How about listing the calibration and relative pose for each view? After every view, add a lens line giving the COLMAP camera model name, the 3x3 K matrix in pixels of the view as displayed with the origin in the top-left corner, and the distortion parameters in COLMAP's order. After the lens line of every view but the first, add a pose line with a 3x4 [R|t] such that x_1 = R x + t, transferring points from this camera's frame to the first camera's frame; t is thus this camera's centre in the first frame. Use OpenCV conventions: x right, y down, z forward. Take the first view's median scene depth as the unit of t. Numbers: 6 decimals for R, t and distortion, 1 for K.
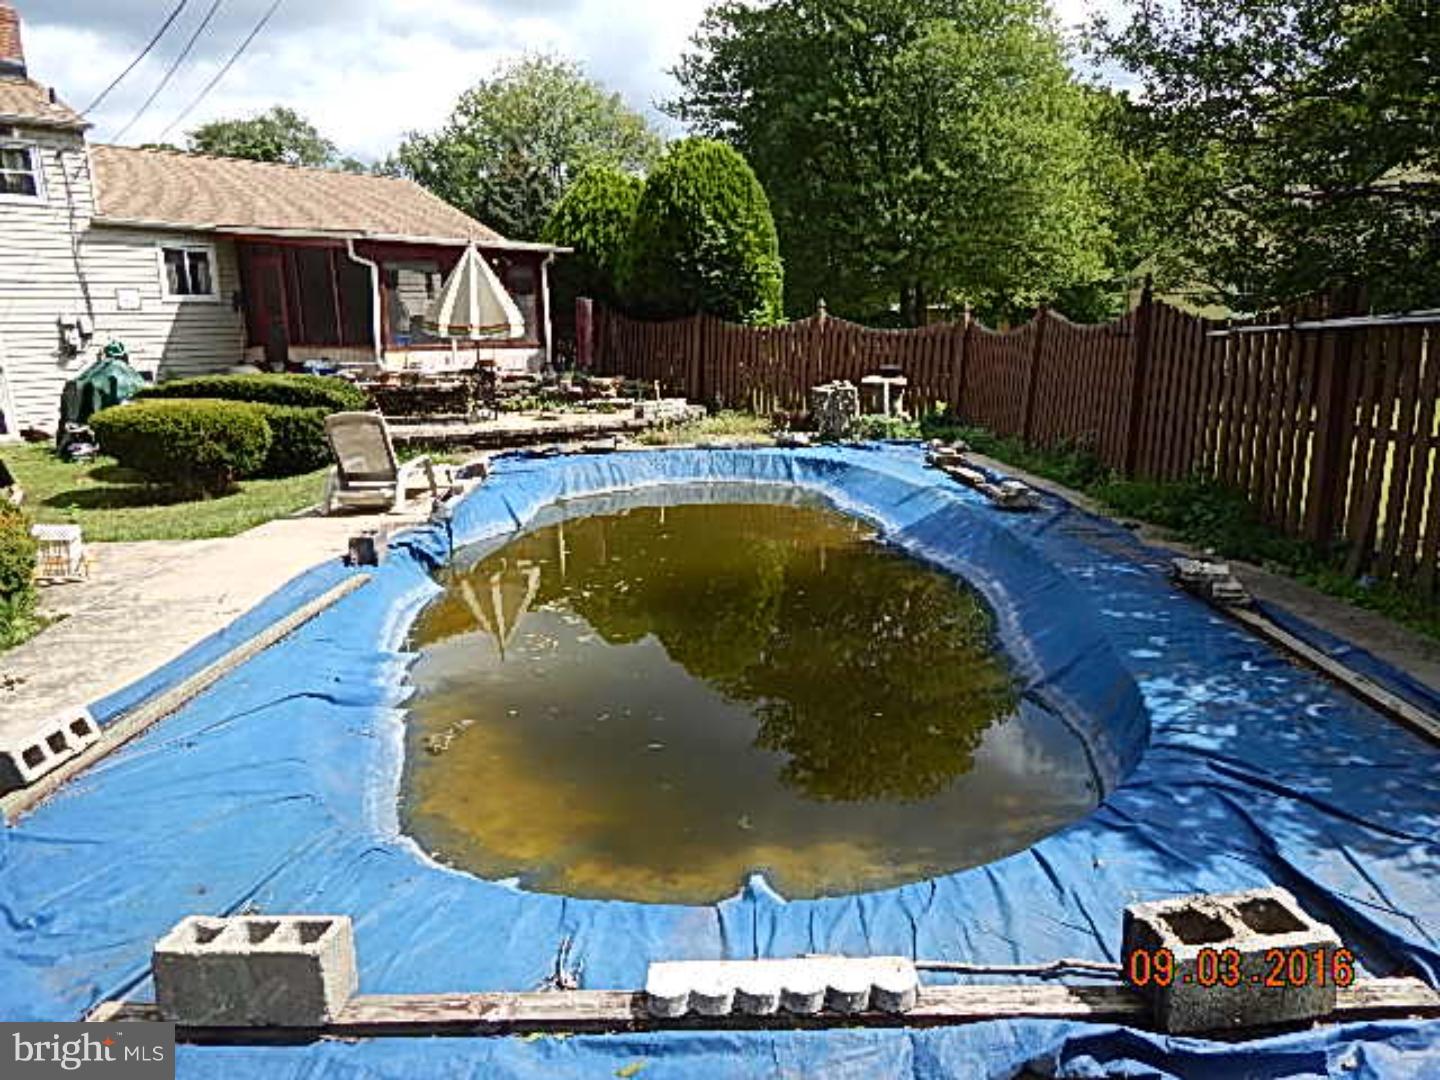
lens RADIAL K [[947.7, 0, 720.0], [0, 947.7, 540.0], [0, 0, 1]] dist [-0.002050, -0.001741]
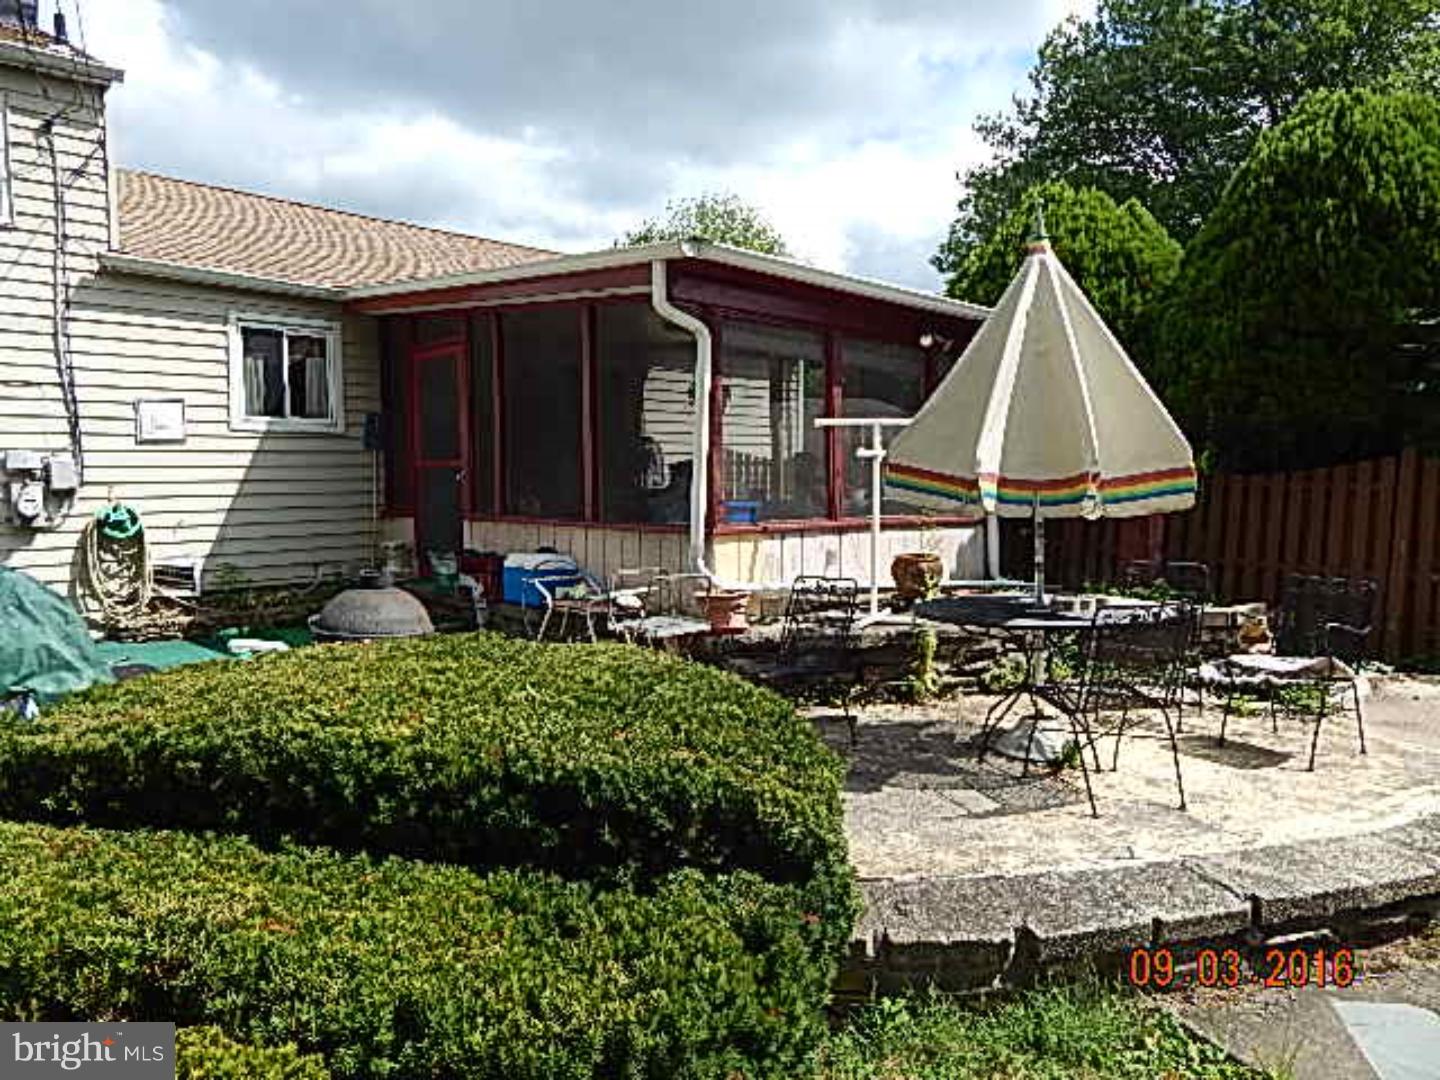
lens RADIAL K [[947.7, 0, 720.0], [0, 947.7, 540.0], [0, 0, 1]] dist [-0.002050, -0.001741]
pose [[0.993476, 0.011999, -0.113411, -0.290193], [-0.030229, 0.986587, -0.160415, -0.128366], [0.109965, 0.162797, 0.980513, 0.578353]]
